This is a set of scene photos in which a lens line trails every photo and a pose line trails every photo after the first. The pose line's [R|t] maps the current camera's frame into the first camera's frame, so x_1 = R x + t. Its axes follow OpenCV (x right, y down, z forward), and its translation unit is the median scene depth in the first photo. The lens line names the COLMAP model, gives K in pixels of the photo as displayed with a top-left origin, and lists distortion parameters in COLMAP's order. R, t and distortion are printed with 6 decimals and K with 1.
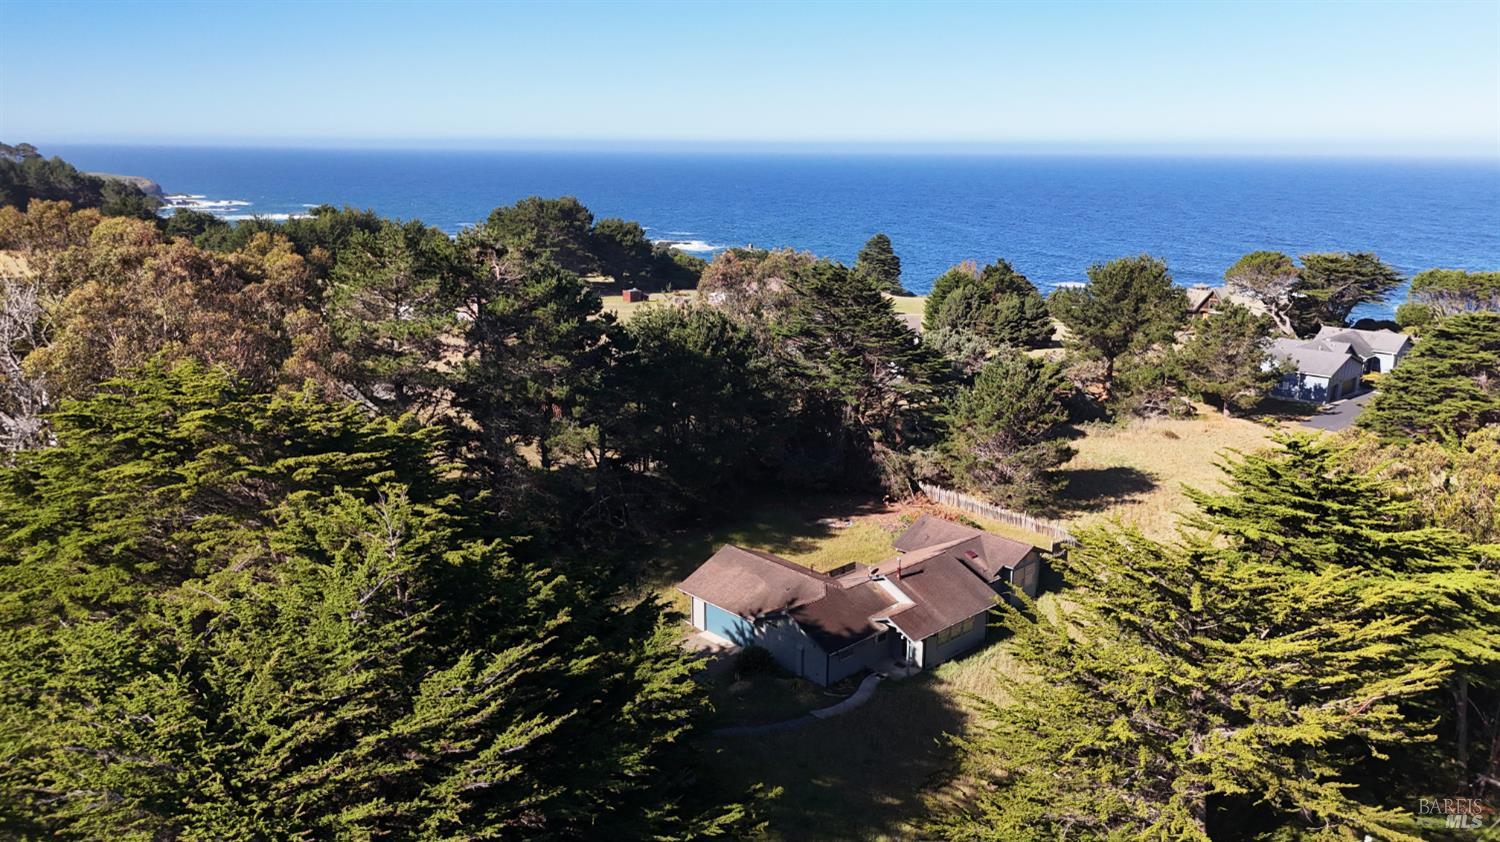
lens RADIAL K [[1088.5, 0, 750.0], [0, 1088.5, 421.0], [0, 0, 1]] dist [0.093799, -0.106476]
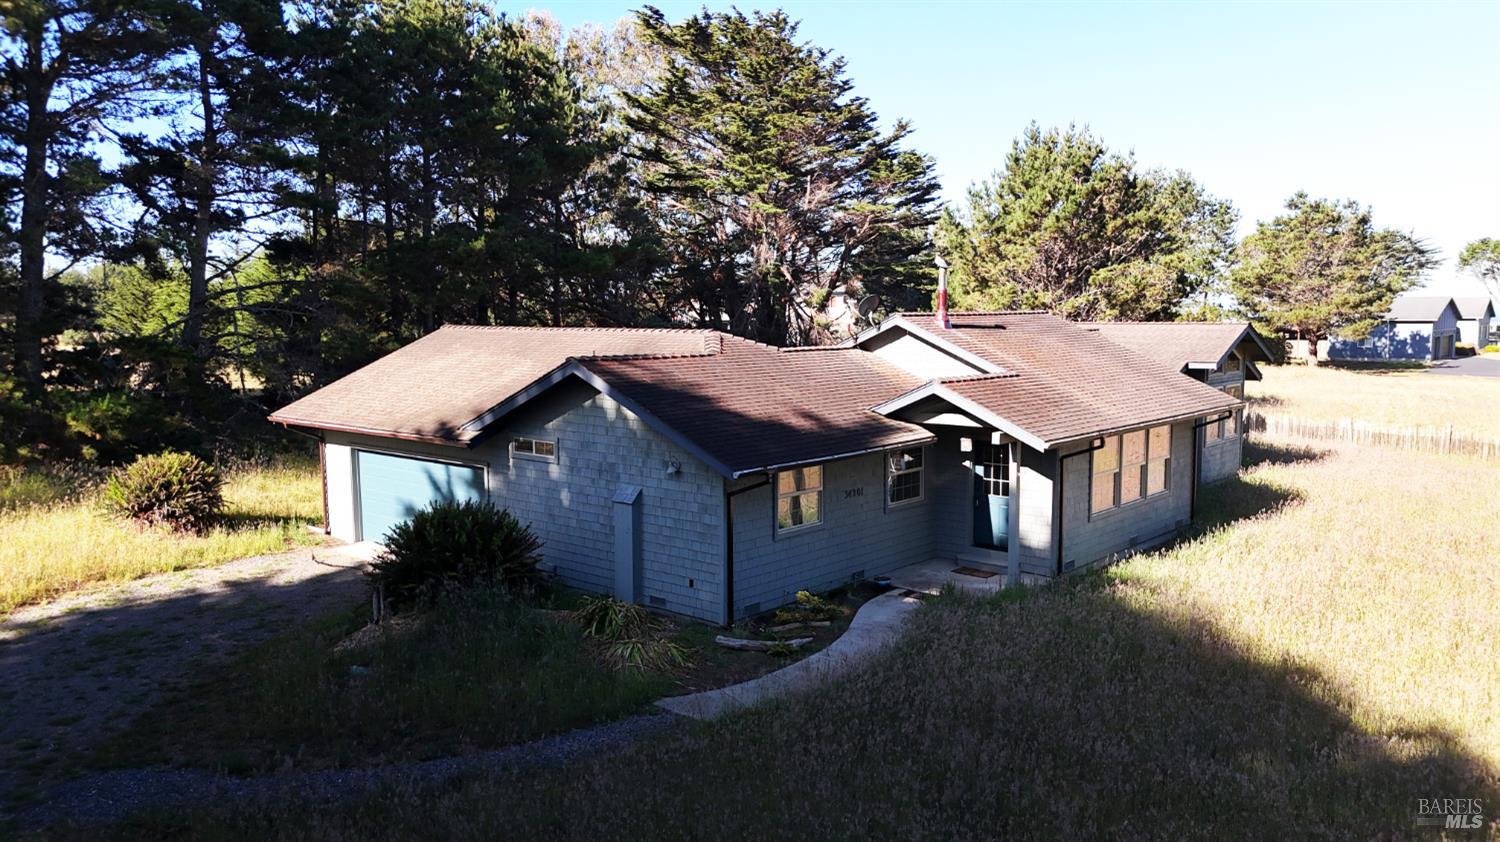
lens RADIAL K [[1088.5, 0, 750.0], [0, 1088.5, 421.0], [0, 0, 1]] dist [0.093799, -0.106476]
pose [[0.995785, -0.020496, 0.089394, 0.036271], [0.032972, 0.989545, -0.140405, 0.158235], [-0.085582, 0.142761, 0.986050, 0.504343]]
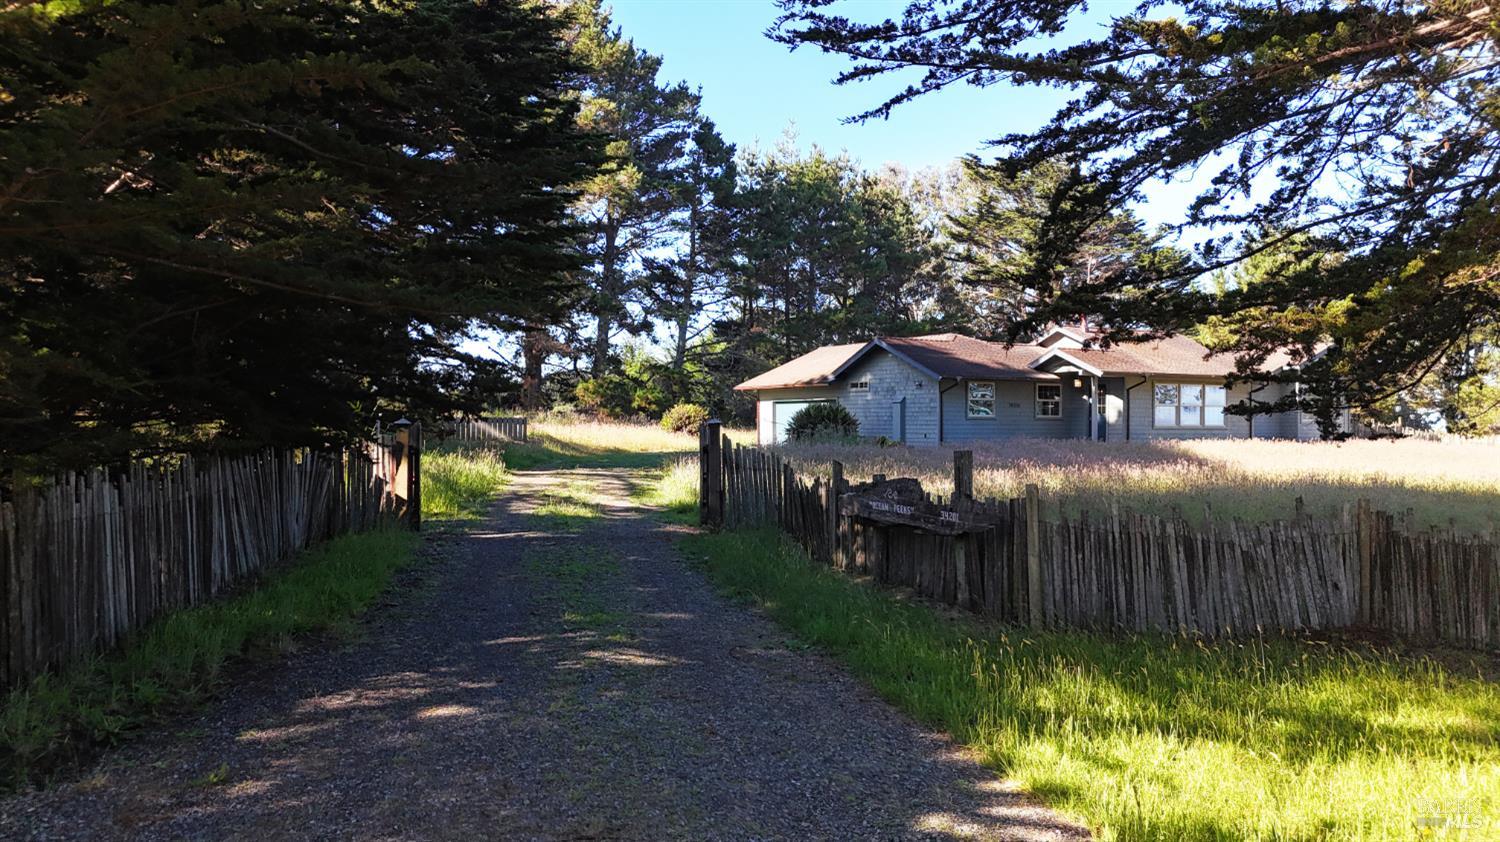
lens RADIAL K [[1086.9, 0, 752.5], [0, 1086.9, 427.3], [0, 0, 1]] dist [0.093453, -0.103223]
pose [[0.971932, -0.001823, -0.235254, 0.073812], [-0.055149, 0.970342, -0.235363, 0.251437], [0.228706, 0.241731, 0.943006, 0.303444]]
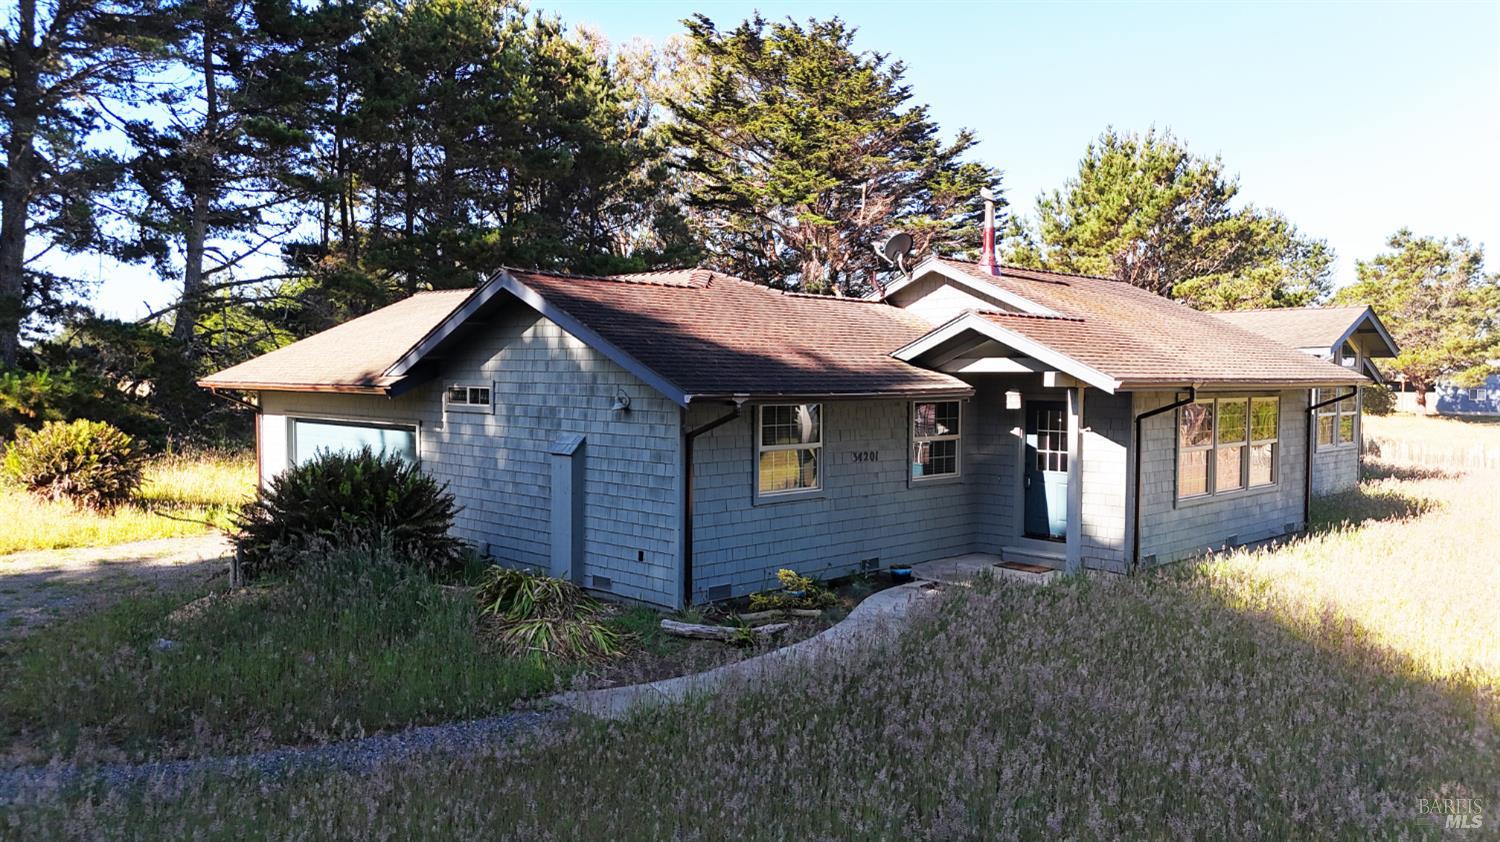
lens RADIAL K [[1086.9, 0, 752.5], [0, 1086.9, 427.3], [0, 0, 1]] dist [0.093453, -0.103223]
pose [[0.999665, -0.000716, 0.025886, 0.052686], [0.005748, 0.980819, -0.194836, 0.170000], [-0.025250, 0.194920, 0.980494, 0.548768]]
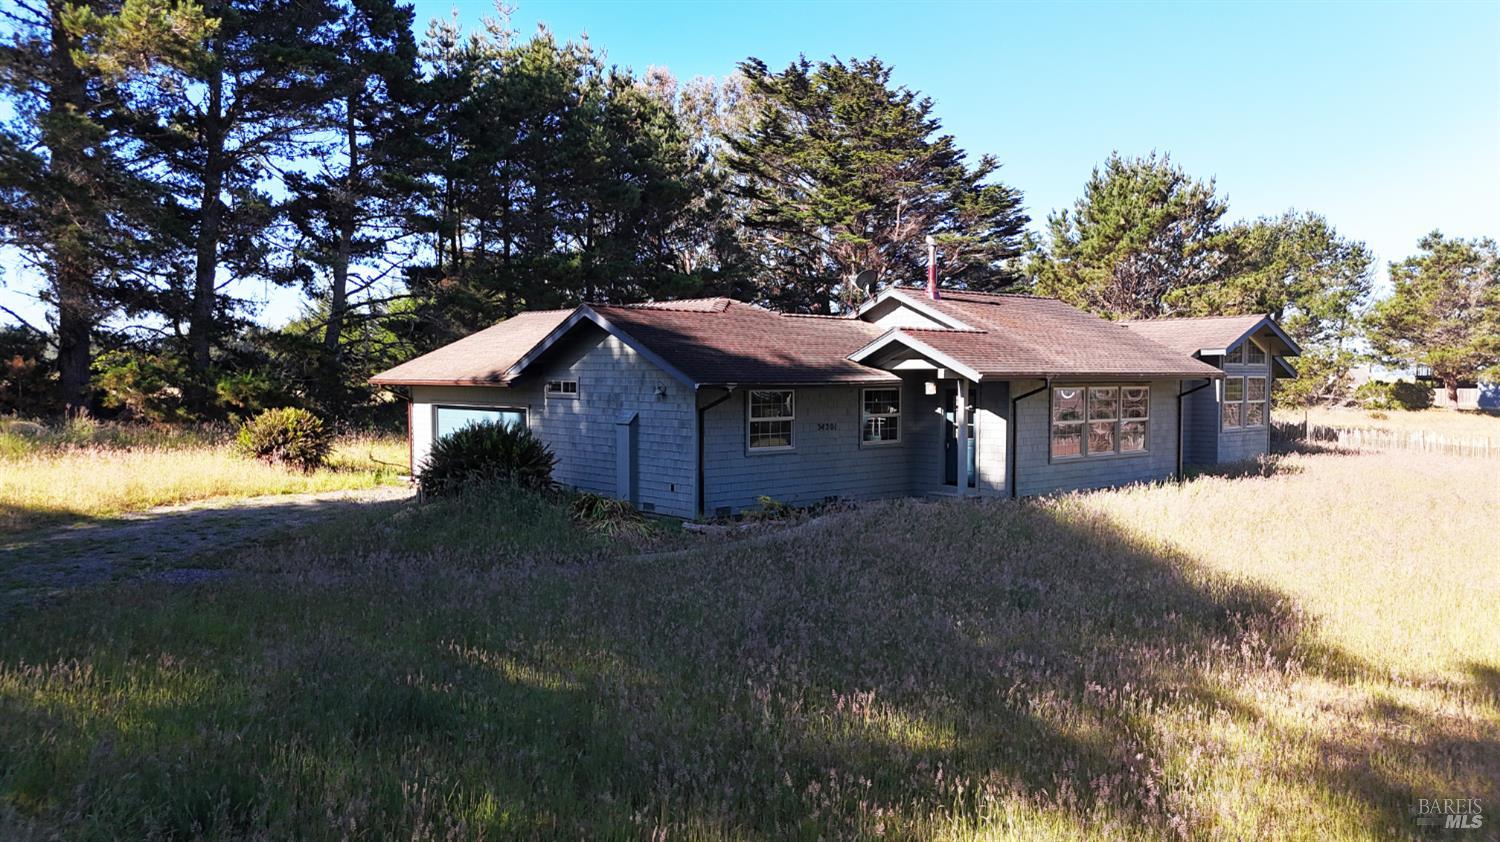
lens RADIAL K [[1086.9, 0, 752.5], [0, 1086.9, 427.3], [0, 0, 1]] dist [0.093453, -0.103223]
pose [[0.999014, -0.002759, -0.044314, 0.067376], [-0.005983, 0.980597, -0.195942, 0.189208], [0.043994, 0.196014, 0.979614, 0.475698]]
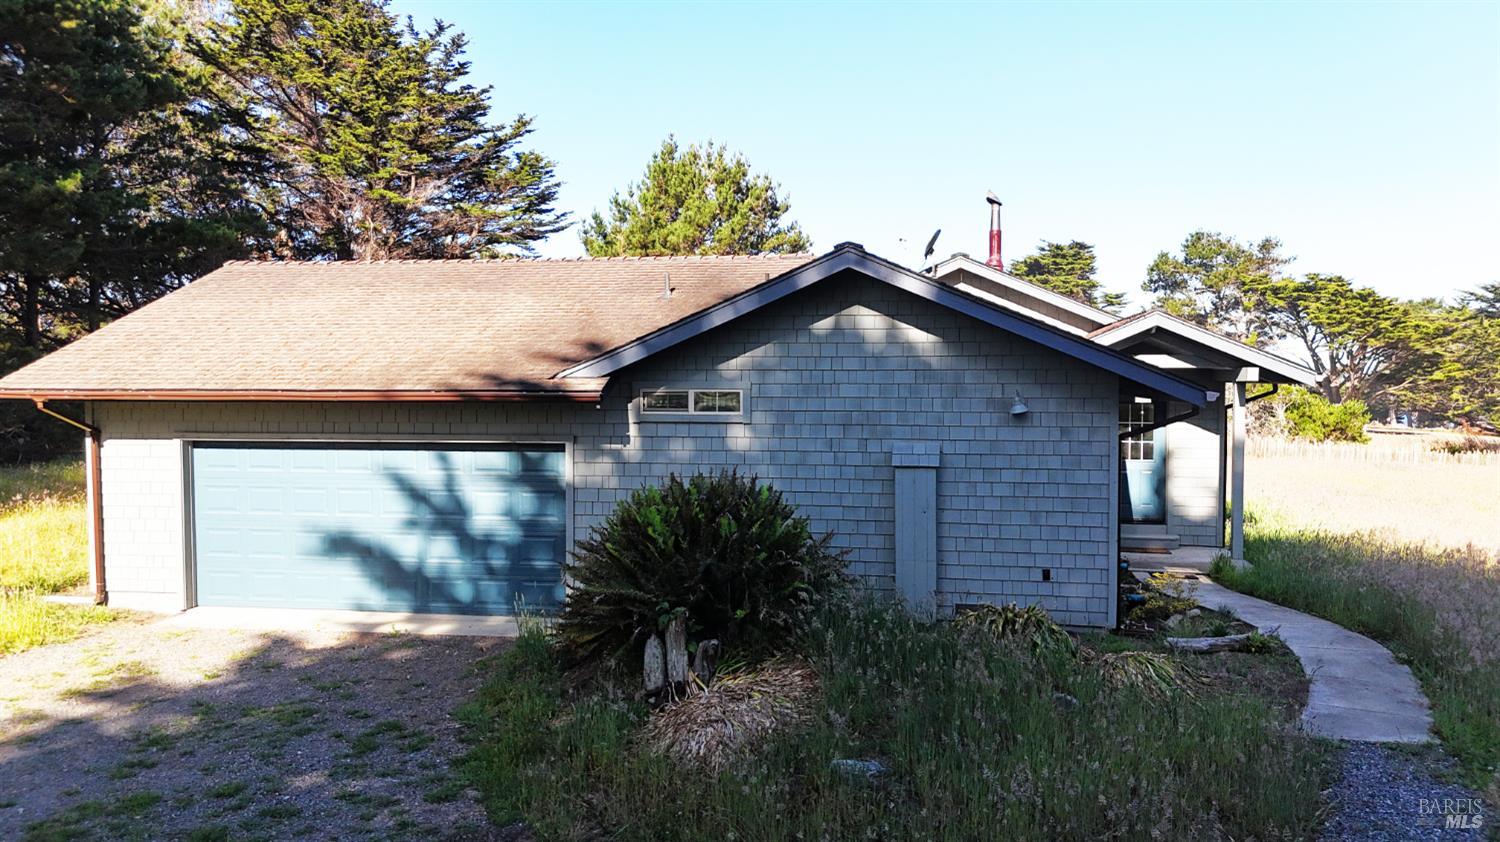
lens RADIAL K [[1104.4, 0, 750.0], [0, 1104.4, 421.0], [0, 0, 1]] dist [0.035759, -0.000295]
pose [[0.801889, -0.030714, 0.596684, -0.058535], [0.149803, 0.977113, -0.151026, 0.156013], [-0.578389, 0.210491, 0.788137, 0.603967]]
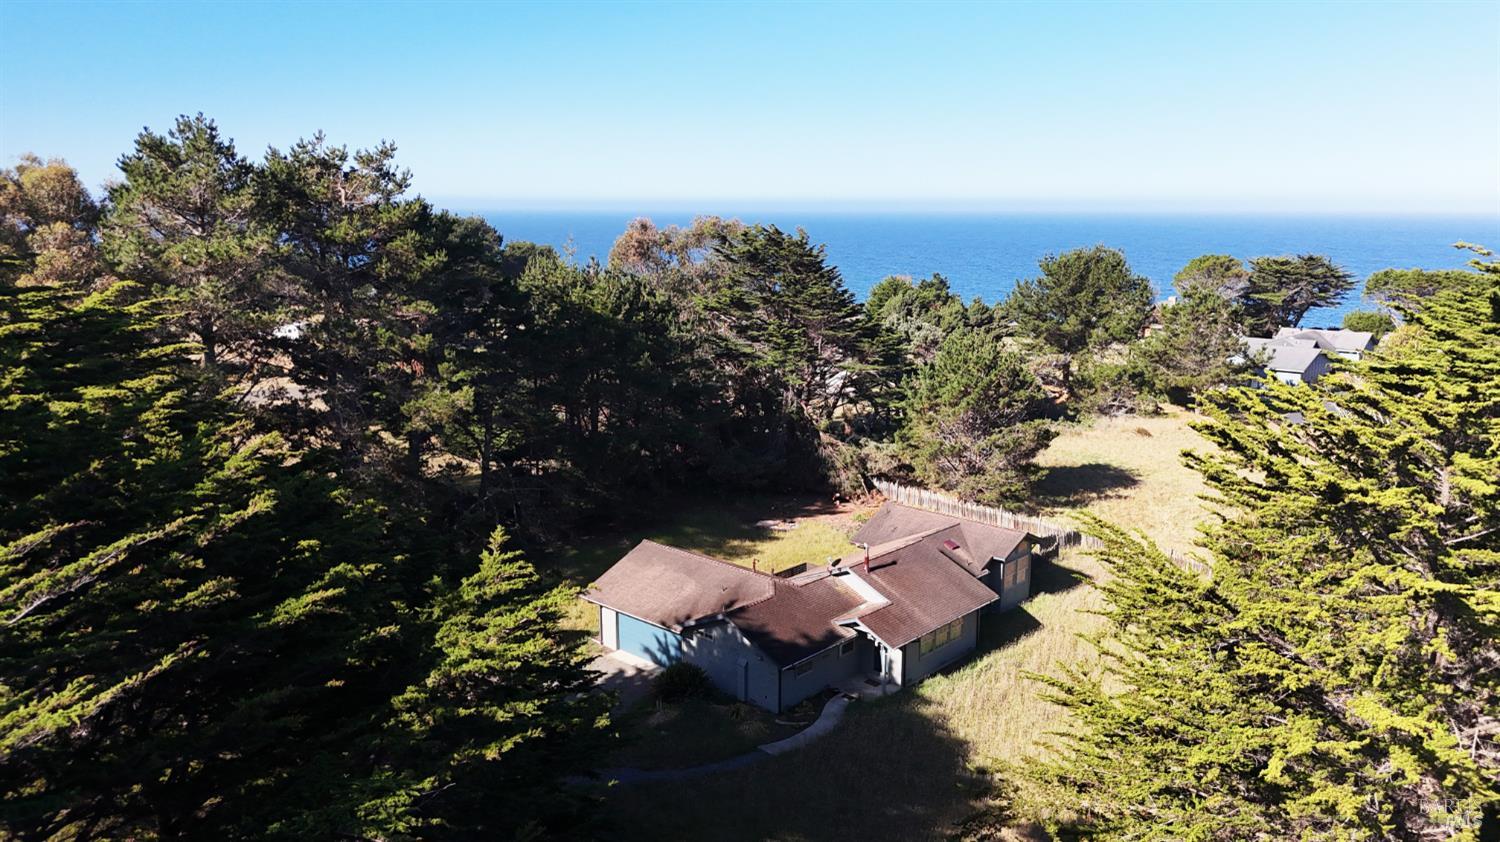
lens RADIAL K [[1088.5, 0, 750.0], [0, 1088.5, 421.0], [0, 0, 1]] dist [0.093799, -0.106476]
pose [[0.997509, -0.017666, 0.068288, 0.001681], [0.021160, 0.998485, -0.050788, 0.055239], [-0.067288, 0.052107, 0.996372, 0.166379]]
